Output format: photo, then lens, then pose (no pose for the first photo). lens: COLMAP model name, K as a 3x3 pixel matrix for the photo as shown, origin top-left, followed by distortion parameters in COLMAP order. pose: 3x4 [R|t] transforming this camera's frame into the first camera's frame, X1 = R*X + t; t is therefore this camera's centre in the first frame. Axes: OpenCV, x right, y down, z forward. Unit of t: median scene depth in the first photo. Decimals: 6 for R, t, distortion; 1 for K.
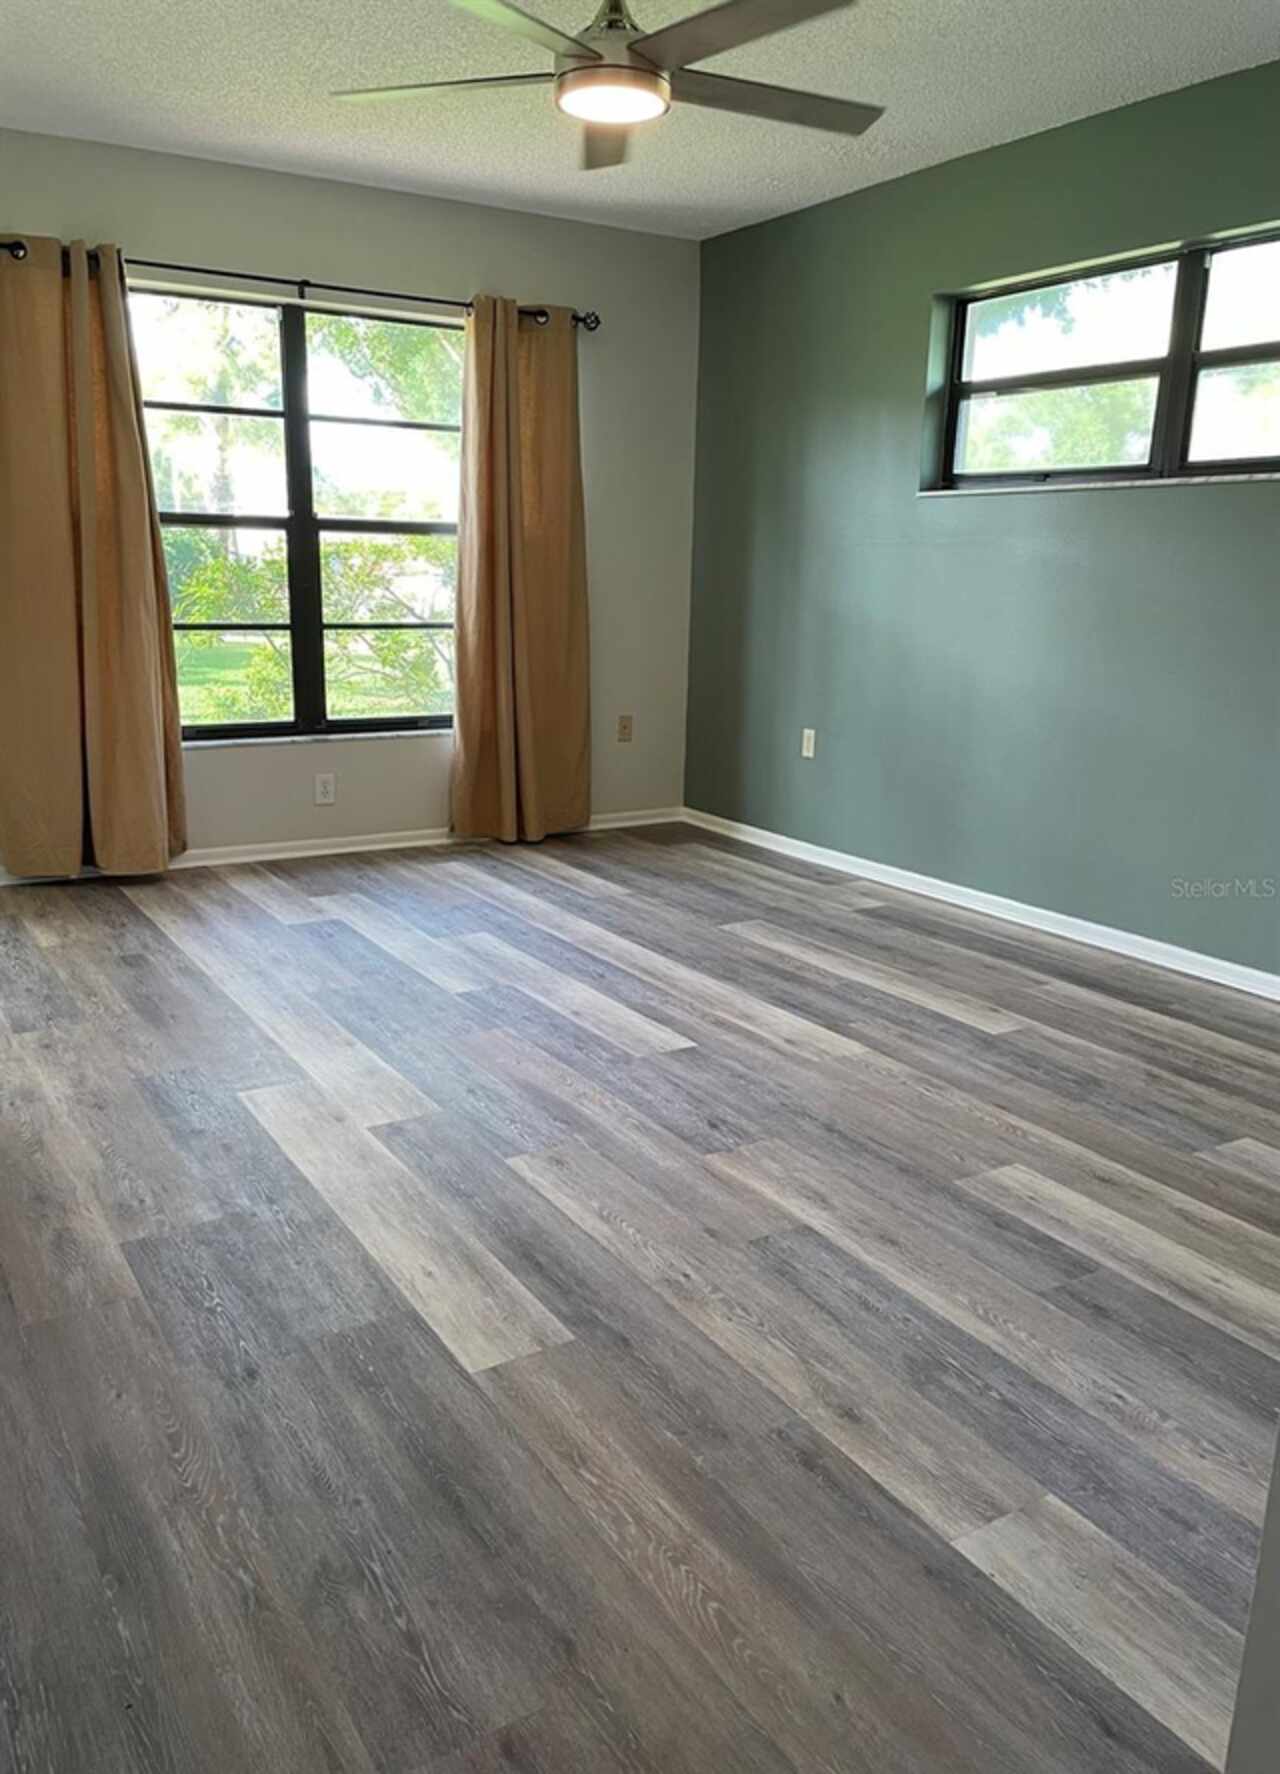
lens RADIAL K [[1353.7, 0, 638.6], [0, 1353.7, 922.4], [0, 0, 1]] dist [0.071499, -0.074158]
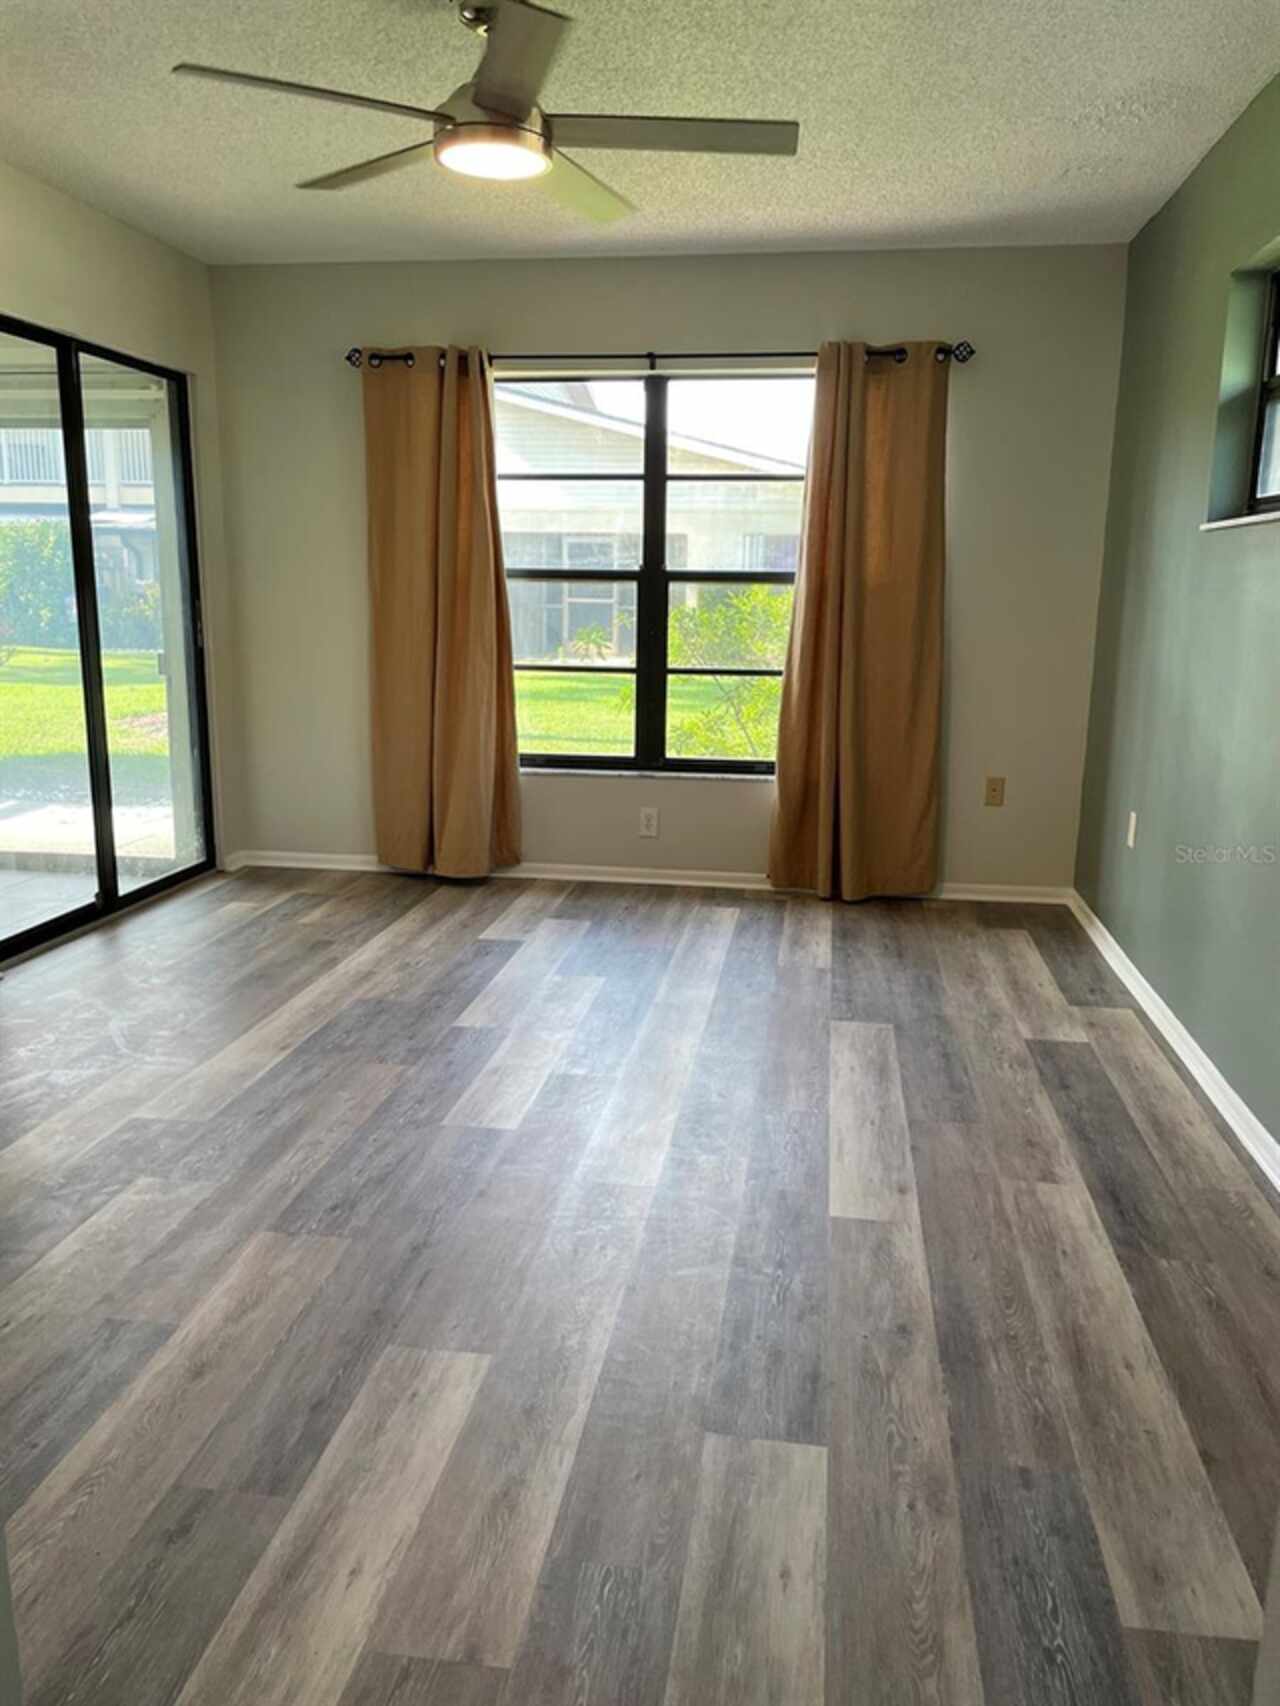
lens RADIAL K [[1316.6, 0, 640.0], [0, 1316.6, 853.0], [0, 0, 1]] dist [0.143640, -0.212932]
pose [[0.764537, 0.121993, -0.632930, 0.455413], [-0.164816, 0.986283, -0.008987, -0.070314], [0.623152, 0.111188, 0.774157, 0.225758]]
